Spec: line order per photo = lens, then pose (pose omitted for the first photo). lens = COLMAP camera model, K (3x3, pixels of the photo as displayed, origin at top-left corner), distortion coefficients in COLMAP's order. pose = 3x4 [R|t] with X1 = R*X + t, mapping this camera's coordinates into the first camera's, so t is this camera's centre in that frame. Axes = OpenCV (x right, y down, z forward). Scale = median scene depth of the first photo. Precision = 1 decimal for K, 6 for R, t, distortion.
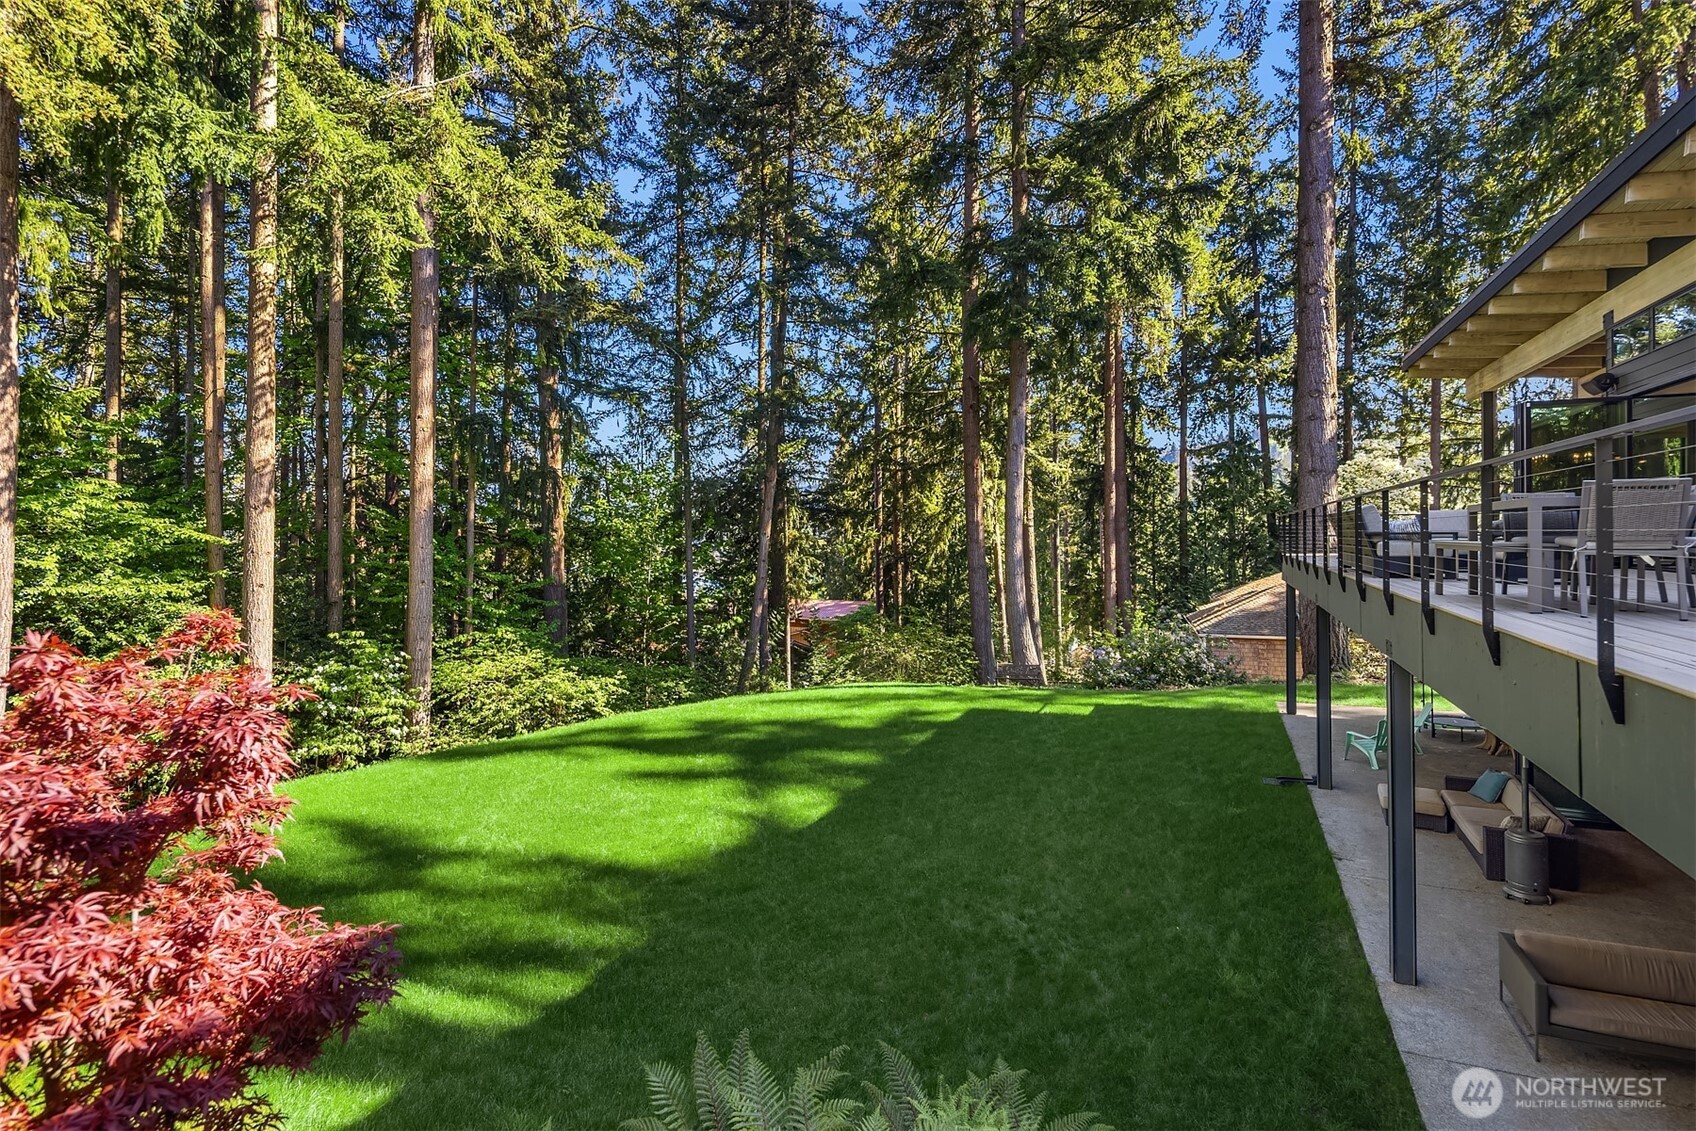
lens RADIAL K [[823.6, 0, 844.8], [0, 823.6, 552.2], [0, 0, 1]] dist [0.002965, -0.000861]
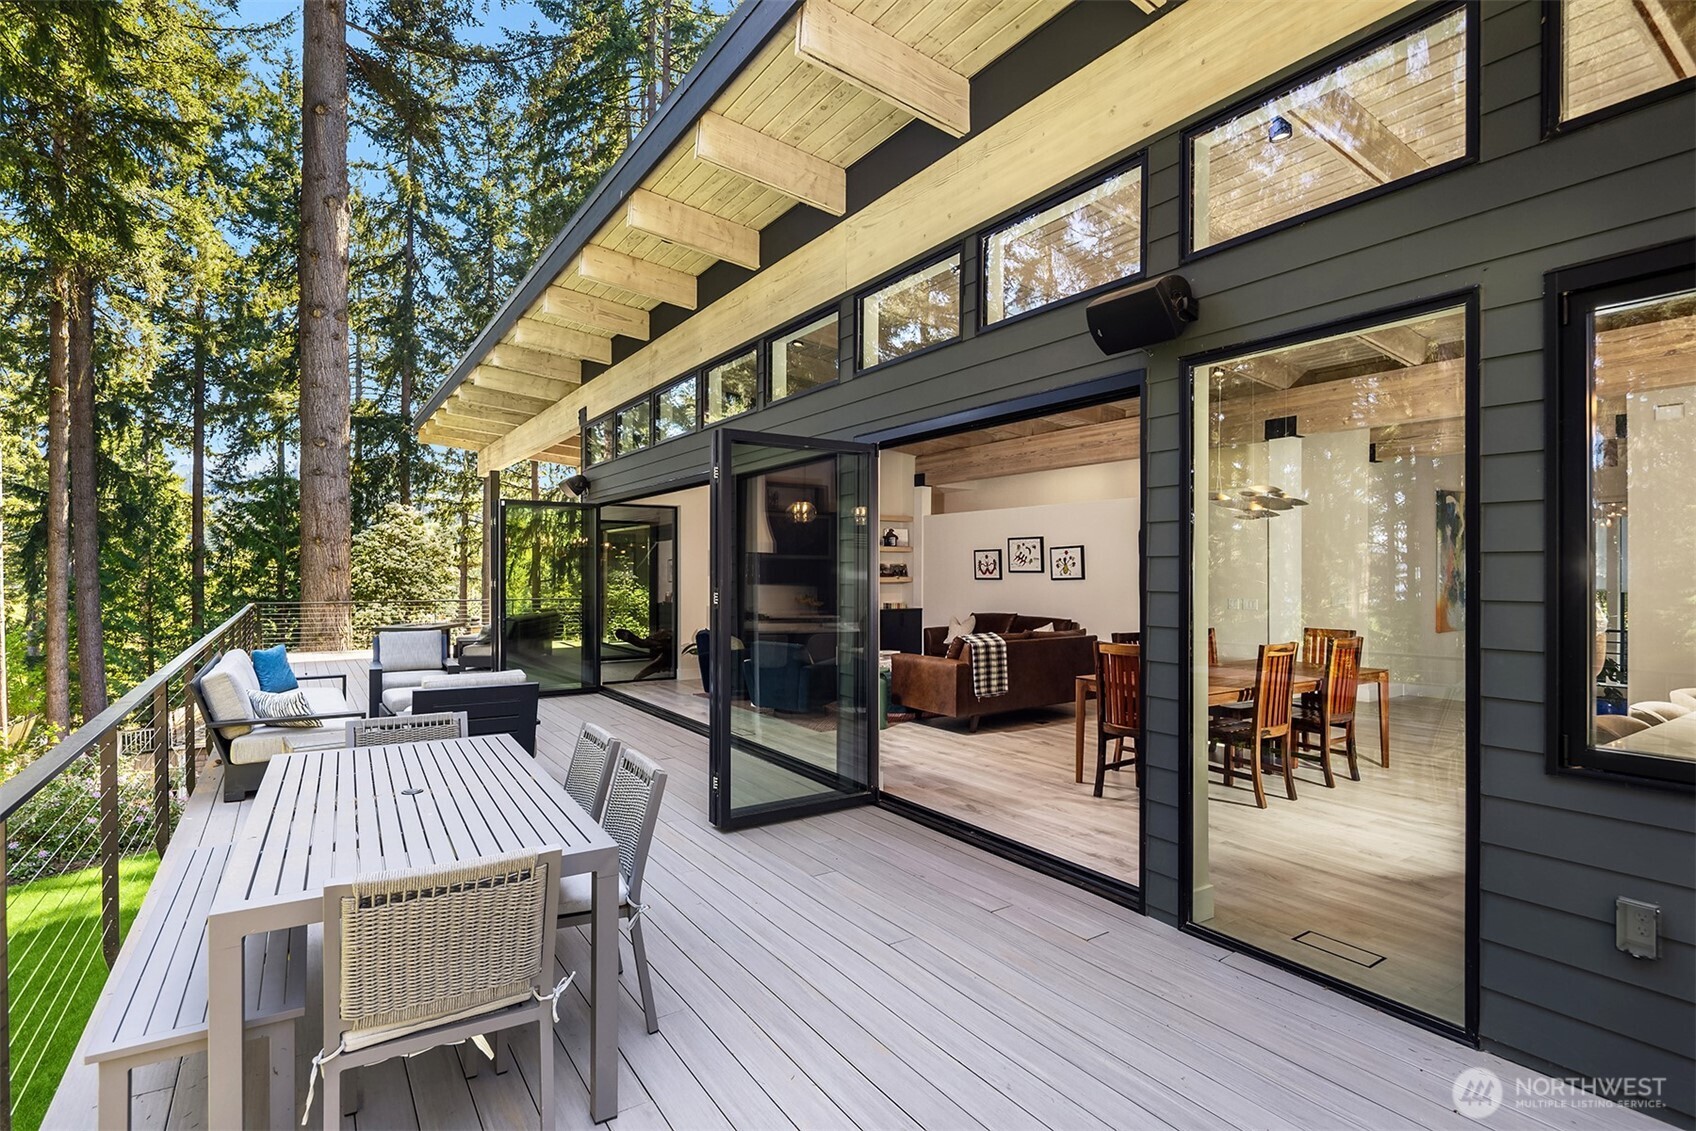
lens RADIAL K [[823.6, 0, 847.3], [0, 823.6, 573.7], [0, 0, 1]] dist [0.002965, -0.000861]
pose [[0.530886, 0.011013, 0.847372, 0.077857], [0.006691, 0.999830, -0.017186, -0.022352], [-0.847417, 0.014794, 0.530722, 0.066959]]
